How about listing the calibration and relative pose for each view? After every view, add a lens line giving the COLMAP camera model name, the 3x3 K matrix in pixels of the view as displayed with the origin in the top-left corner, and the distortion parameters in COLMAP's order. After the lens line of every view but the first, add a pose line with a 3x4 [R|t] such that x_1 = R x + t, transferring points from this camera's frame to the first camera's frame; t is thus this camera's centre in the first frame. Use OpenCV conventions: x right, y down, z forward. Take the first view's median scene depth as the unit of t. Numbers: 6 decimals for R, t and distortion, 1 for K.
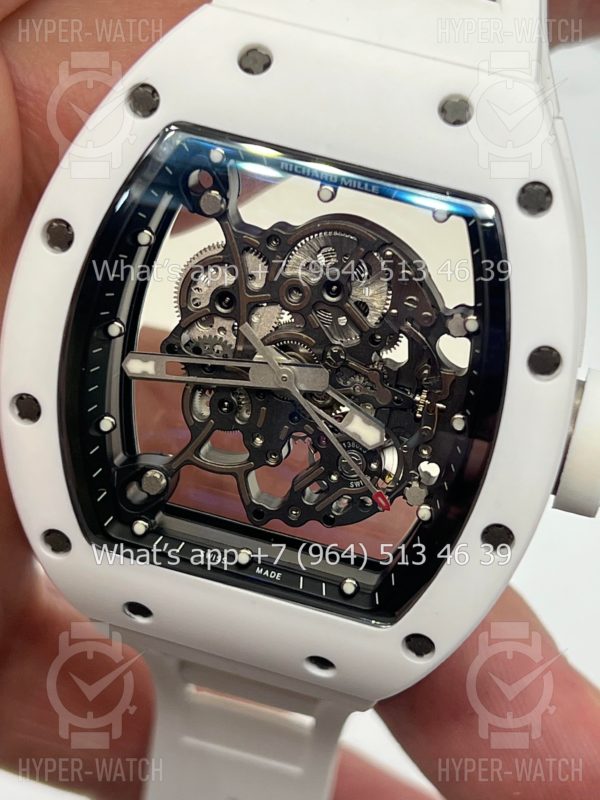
lens RADIAL K [[1902.3, 0, 300.0], [0, 1902.3, 400.0], [0, 0, 1]] dist [0.236438, -0.261796]
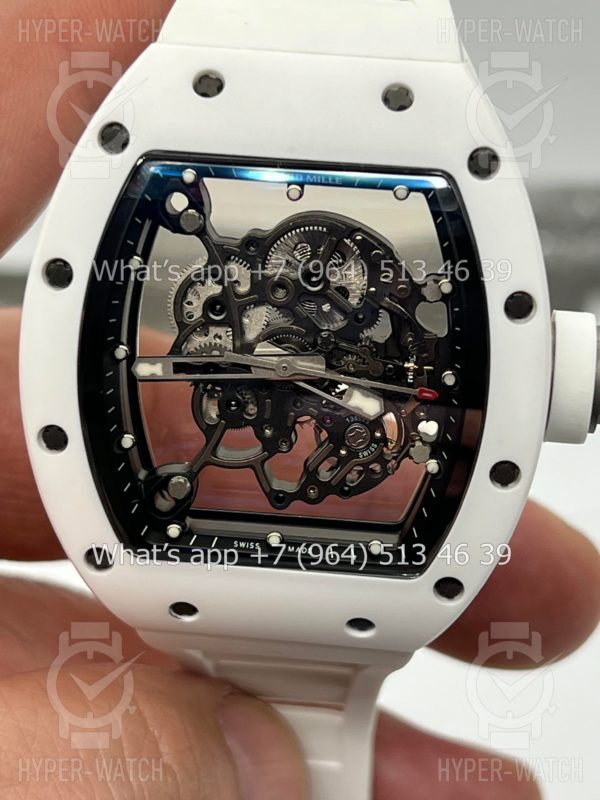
lens RADIAL K [[1902.3, 0, 300.0], [0, 1902.3, 400.0], [0, 0, 1]] dist [0.236438, -0.261796]
pose [[0.981131, -0.179456, 0.071955, -0.080168], [0.182199, 0.982691, -0.033504, 0.044104], [-0.064697, 0.045981, 0.996845, -0.082796]]
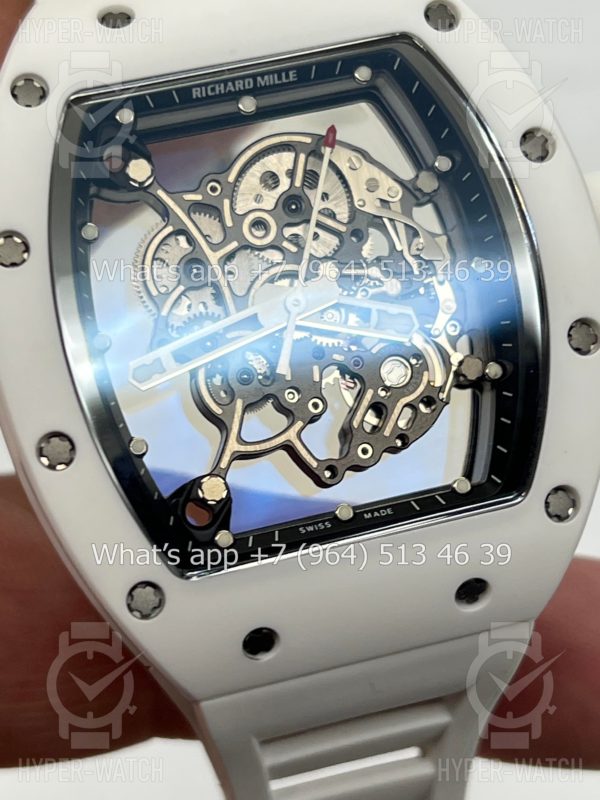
lens RADIAL K [[1902.3, 0, 300.0], [0, 1902.3, 400.0], [0, 0, 1]] dist [0.236438, -0.261796]
pose [[0.845711, -0.390236, 0.363991, -0.353969], [0.495961, 0.826532, -0.266208, 0.268720], [-0.196966, 0.405660, 0.892549, 0.198451]]
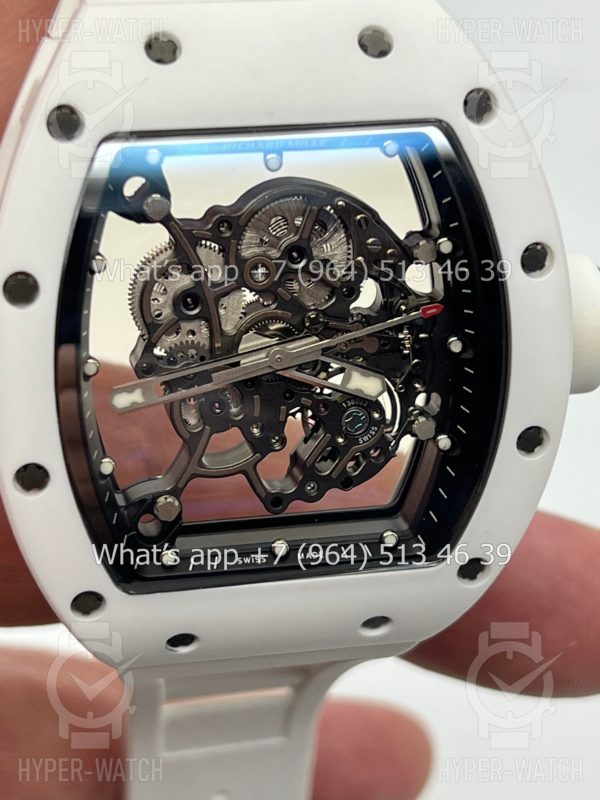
lens RADIAL K [[1902.3, 0, 300.0], [0, 1902.3, 400.0], [0, 0, 1]] dist [0.236438, -0.261796]
pose [[0.897178, -0.325282, 0.298771, -0.290459], [0.311434, 0.945579, 0.094282, -0.078599], [-0.313180, 0.008460, 0.949656, 0.077933]]
